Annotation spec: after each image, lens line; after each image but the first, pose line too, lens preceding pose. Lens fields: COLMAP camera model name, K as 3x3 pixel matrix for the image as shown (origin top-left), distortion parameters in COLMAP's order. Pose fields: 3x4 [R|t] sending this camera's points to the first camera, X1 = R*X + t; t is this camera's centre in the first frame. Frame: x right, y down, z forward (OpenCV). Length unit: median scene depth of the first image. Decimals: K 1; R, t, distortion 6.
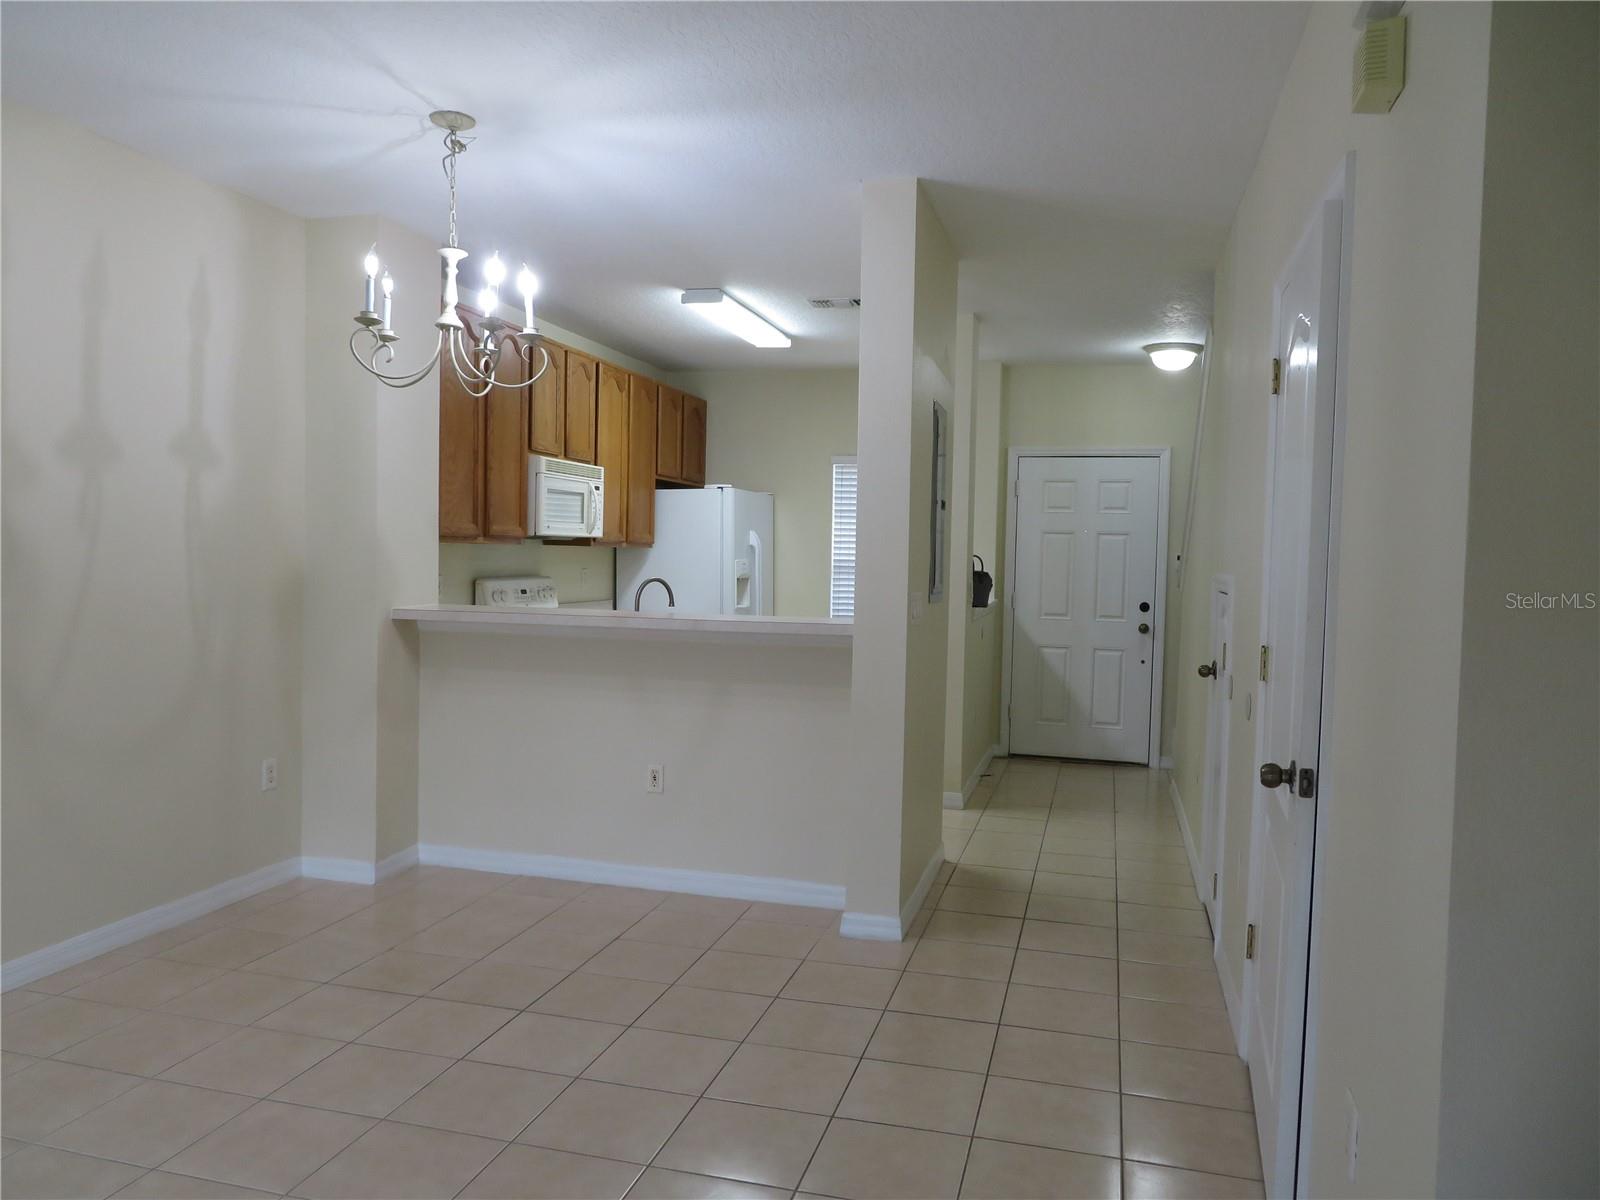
lens RADIAL K [[1154.6, 0, 797.3], [0, 1154.6, 599.9], [0, 0, 1]] dist [-0.010828, 0.012684]
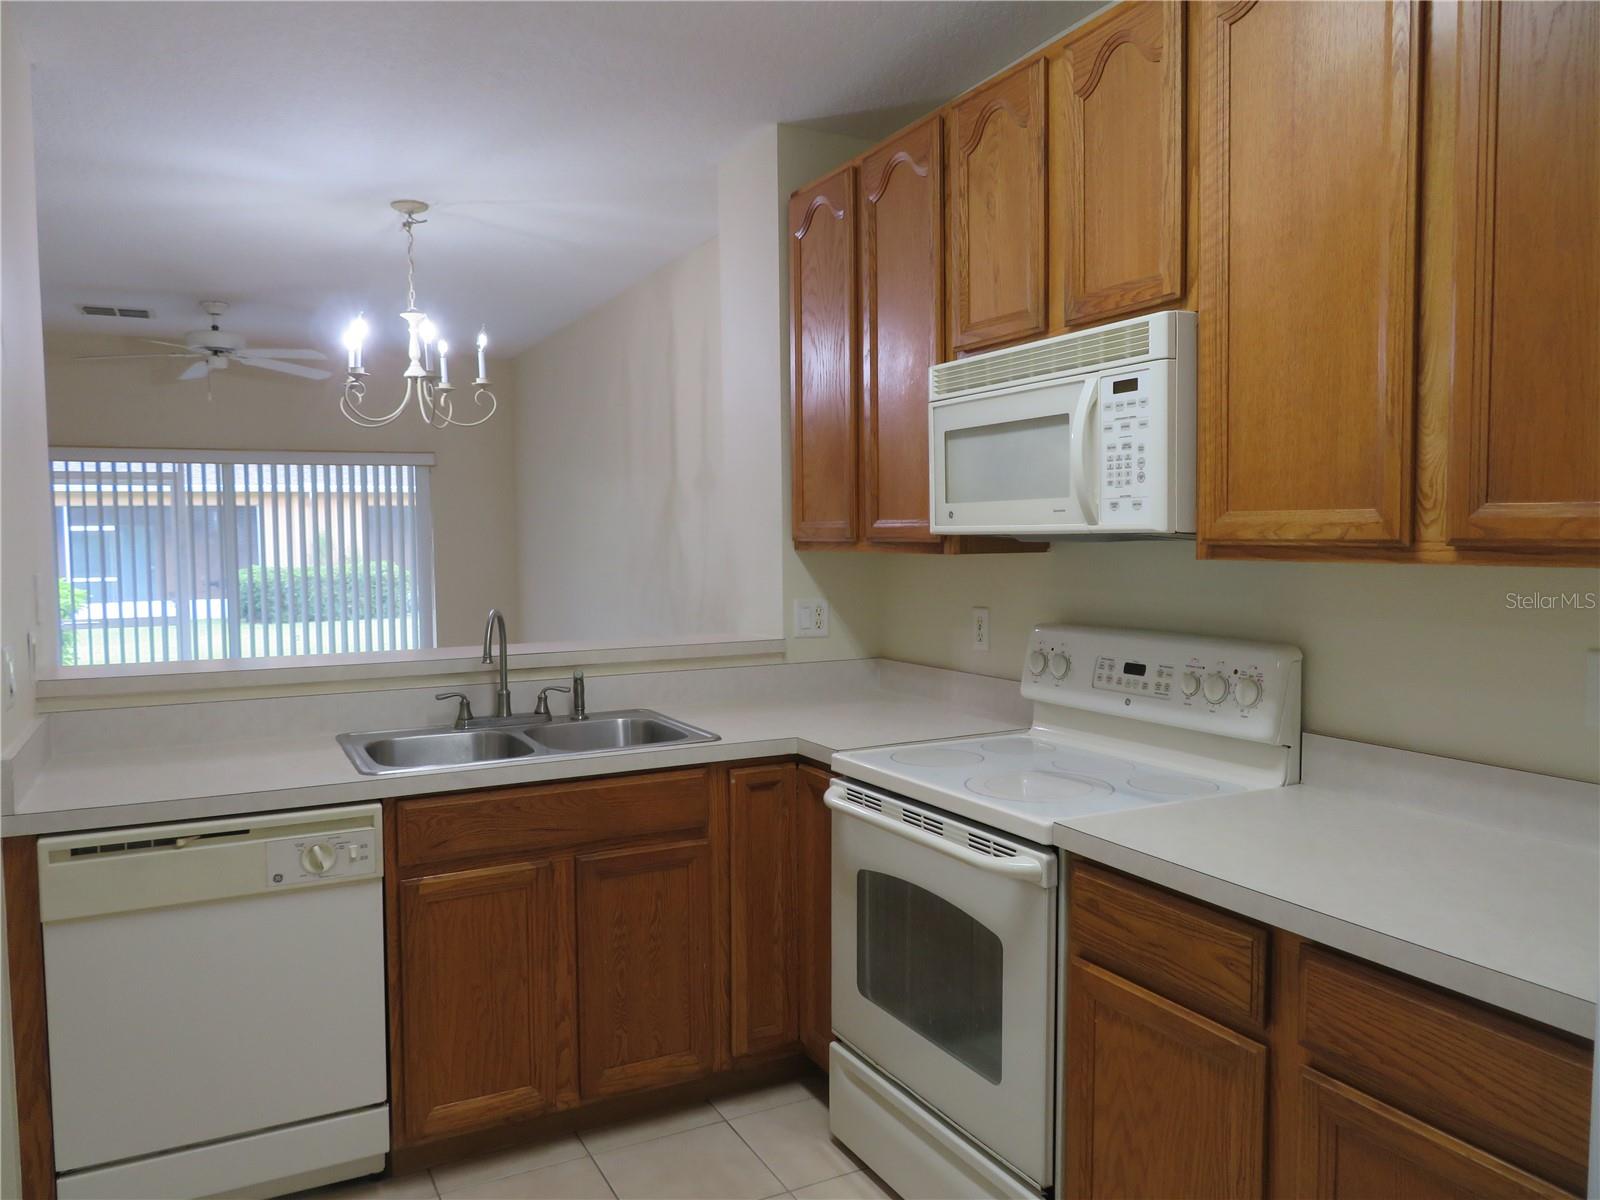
lens RADIAL K [[1154.6, 0, 789.8], [0, 1154.6, 602.7], [0, 0, 1]] dist [-0.010828, 0.012684]
pose [[-0.746759, 0.023877, -0.664666, 0.123245], [-0.036782, 0.996343, 0.077116, -0.056304], [0.664077, 0.082034, -0.743151, 1.189439]]
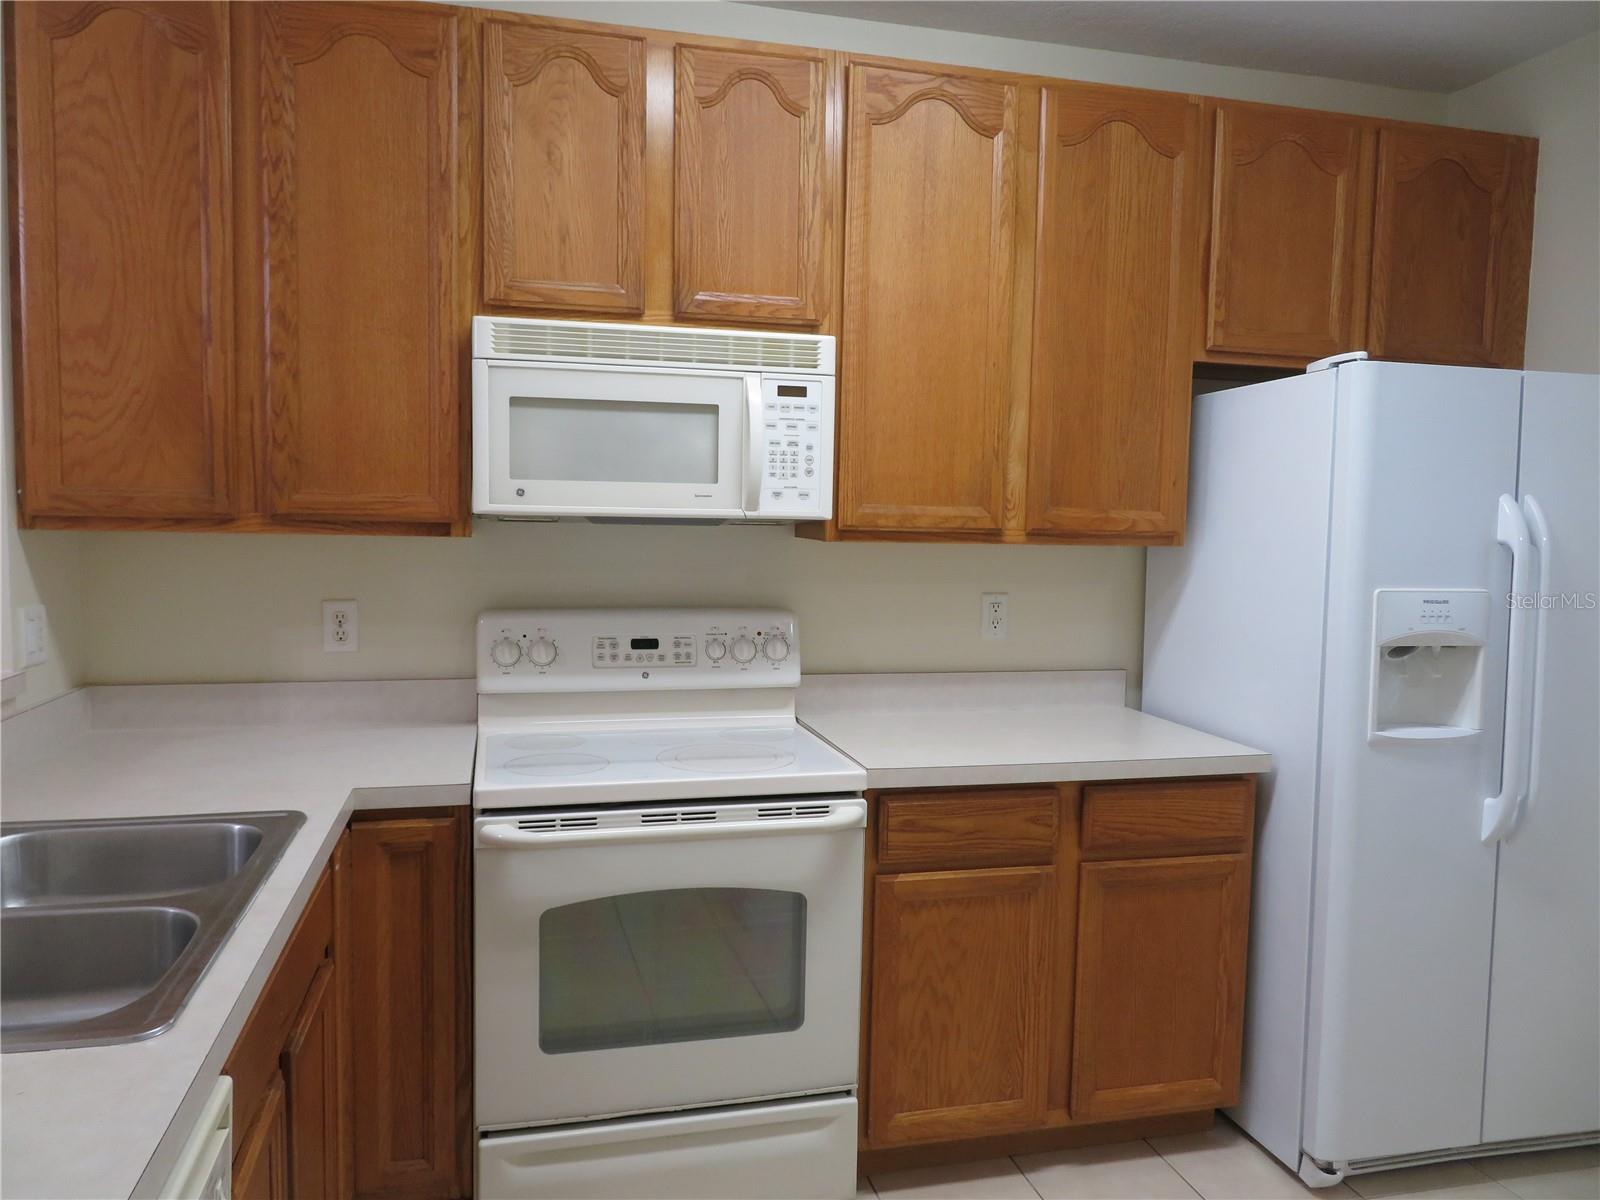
lens RADIAL K [[1154.6, 0, 790.7], [0, 1154.6, 600.7], [0, 0, 1]] dist [-0.010828, 0.012684]
pose [[0.479169, 0.052391, -0.876157, 0.168047], [-0.046658, 0.998326, 0.034180, -0.040069], [0.876481, 0.024502, 0.480812, 0.815550]]
